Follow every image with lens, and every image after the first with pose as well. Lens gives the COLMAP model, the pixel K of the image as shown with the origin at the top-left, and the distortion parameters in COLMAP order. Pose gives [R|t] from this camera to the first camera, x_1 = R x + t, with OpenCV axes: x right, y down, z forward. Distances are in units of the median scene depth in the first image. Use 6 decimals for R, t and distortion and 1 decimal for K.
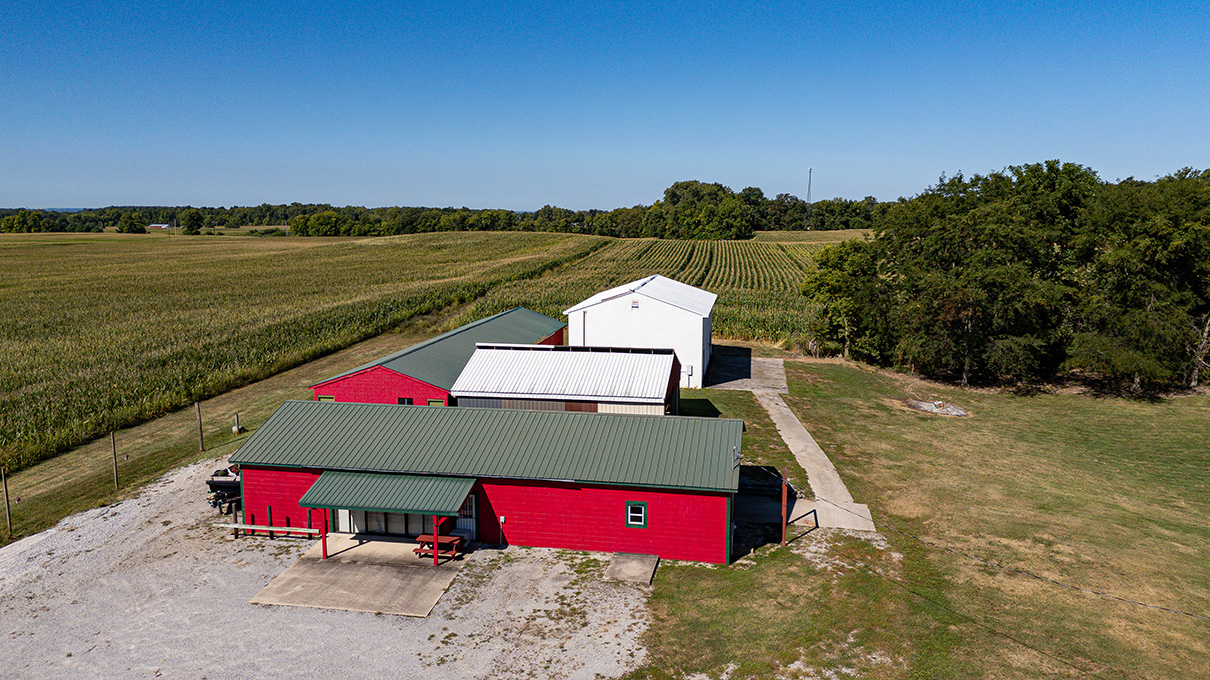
lens RADIAL K [[895.4, 0, 608.6], [0, 895.4, 336.3], [0, 0, 1]] dist [0.074309, -0.063918]
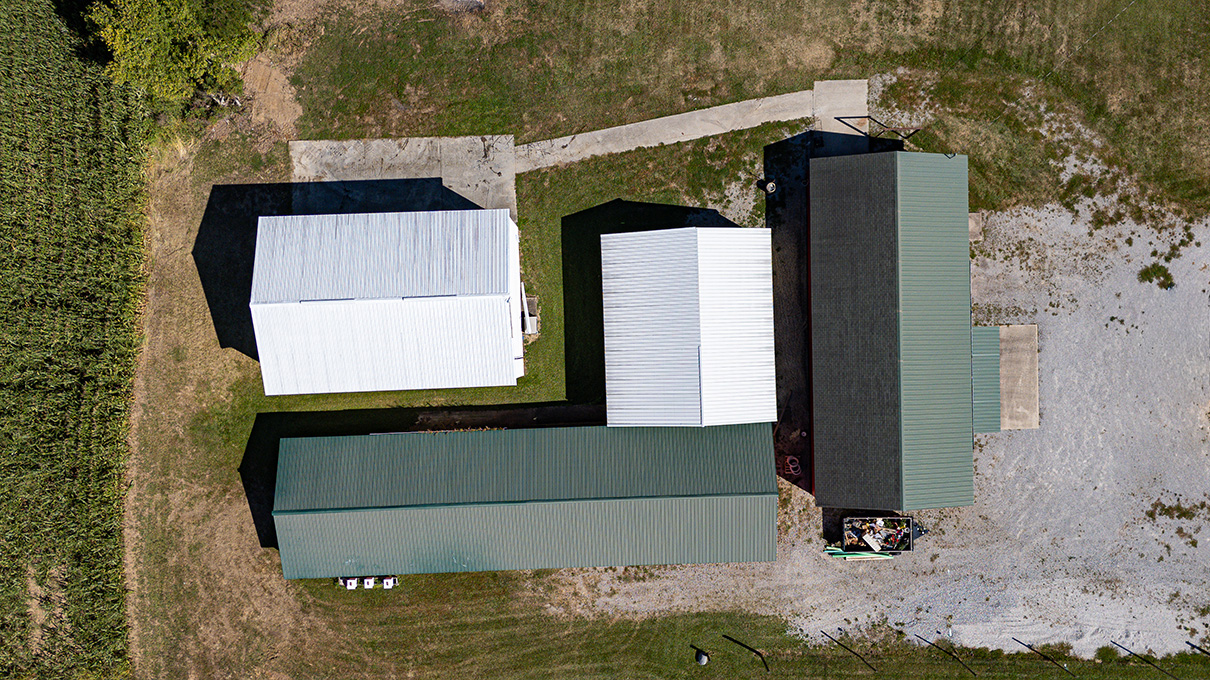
lens RADIAL K [[895.4, 0, 605.0], [0, 895.4, 340.3], [0, 0, 1]] dist [0.074309, -0.063918]
pose [[-0.201128, -0.979559, 0.003539, -0.050668], [0.131768, -0.023475, 0.991003, -1.412104], [-0.970662, 0.199785, 0.133796, 1.368766]]
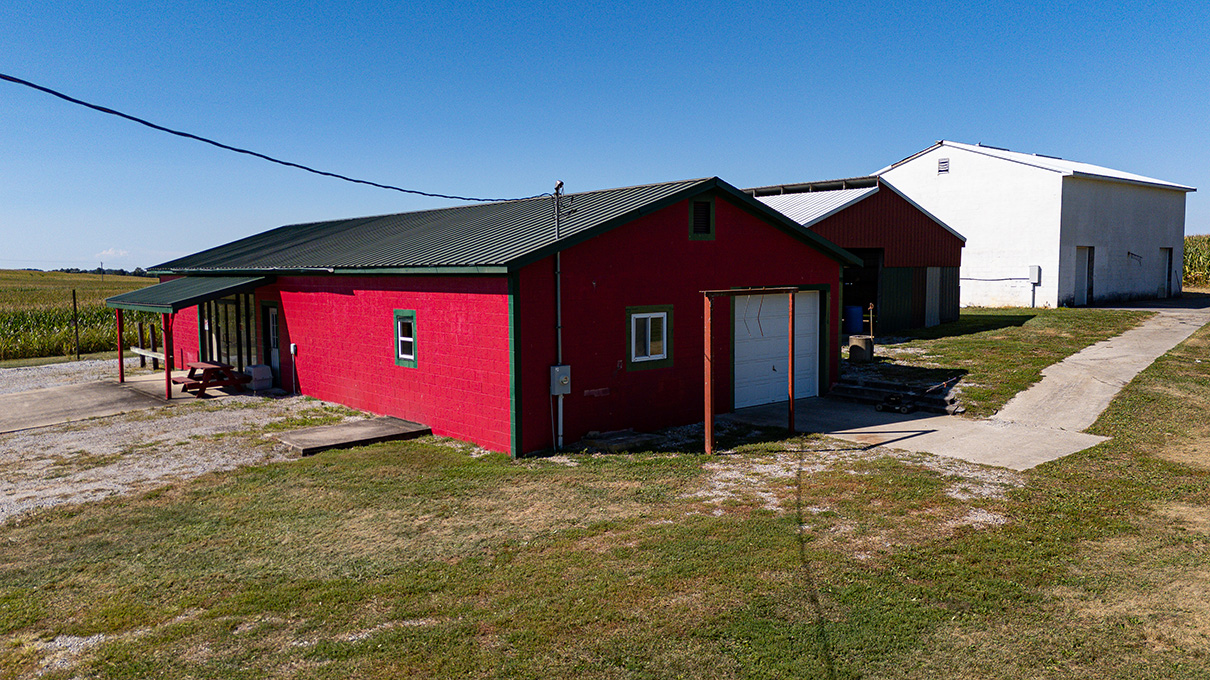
lens RADIAL K [[895.4, 0, 601.5], [0, 895.4, 339.5], [0, 0, 1]] dist [0.074309, -0.063918]
pose [[0.775656, 0.041141, -0.629814, 0.403002], [-0.079077, 0.996345, -0.032305, 0.198592], [0.626183, 0.074861, 0.776074, 0.662940]]
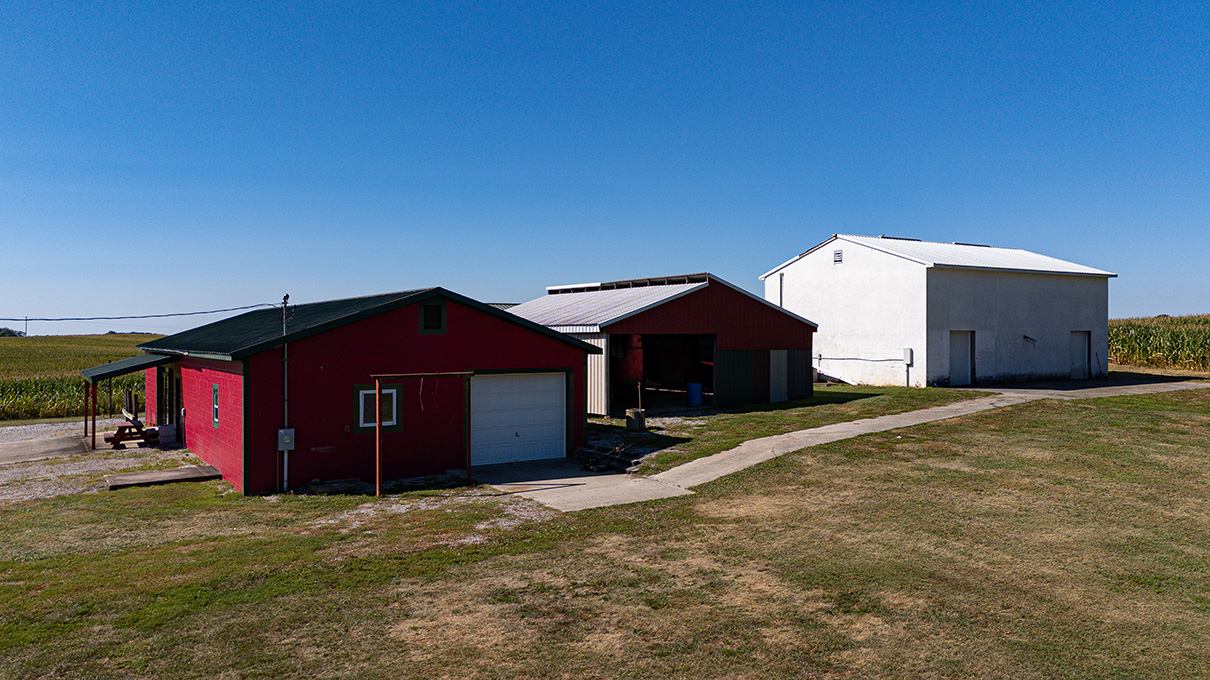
lens RADIAL K [[895.4, 0, 601.7], [0, 895.4, 330.9], [0, 0, 1]] dist [0.074309, -0.063918]
pose [[0.680917, -0.006981, -0.732327, 0.673119], [-0.100693, 0.989566, -0.103058, 0.177053], [0.725405, 0.143914, 0.673109, 0.725726]]
